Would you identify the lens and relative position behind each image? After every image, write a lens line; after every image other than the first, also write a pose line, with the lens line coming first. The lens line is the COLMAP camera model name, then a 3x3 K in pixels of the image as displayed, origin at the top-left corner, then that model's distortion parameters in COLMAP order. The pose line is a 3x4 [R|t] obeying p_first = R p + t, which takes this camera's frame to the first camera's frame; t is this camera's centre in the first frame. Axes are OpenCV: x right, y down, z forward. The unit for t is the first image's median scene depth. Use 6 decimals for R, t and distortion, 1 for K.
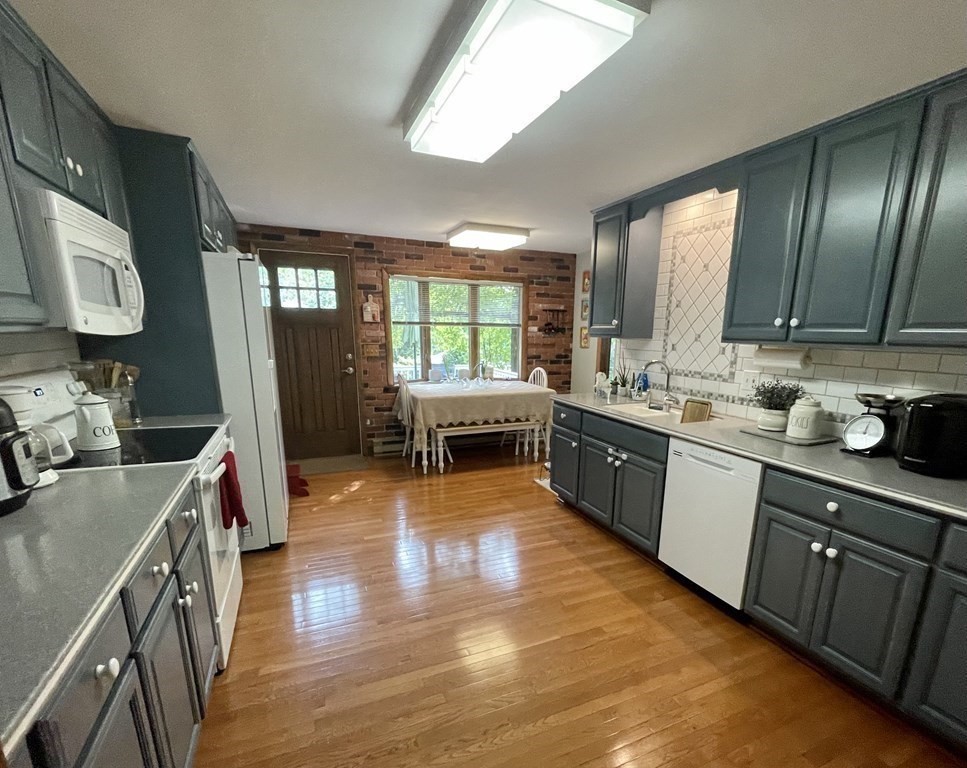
lens RADIAL K [[459.2, 0, 487.0], [0, 459.2, 455.4], [0, 0, 1]] dist [0.001562, 0.000517]
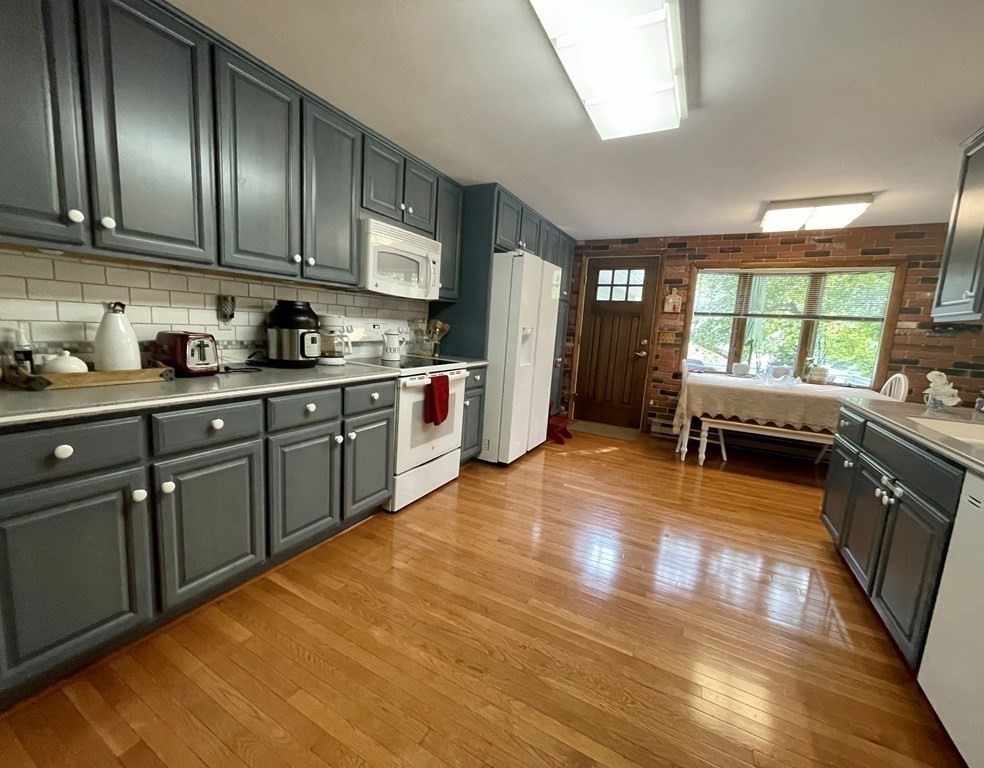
lens RADIAL K [[387.4, 0, 492.0], [0, 387.4, 384.0], [0, 0, 1]] dist [0.008808, -0.000131]
pose [[0.628029, 0.136517, -0.766122, 0.217252], [-0.249586, 0.967819, -0.032140, 0.010003], [0.737080, 0.211398, 0.641891, 0.136233]]
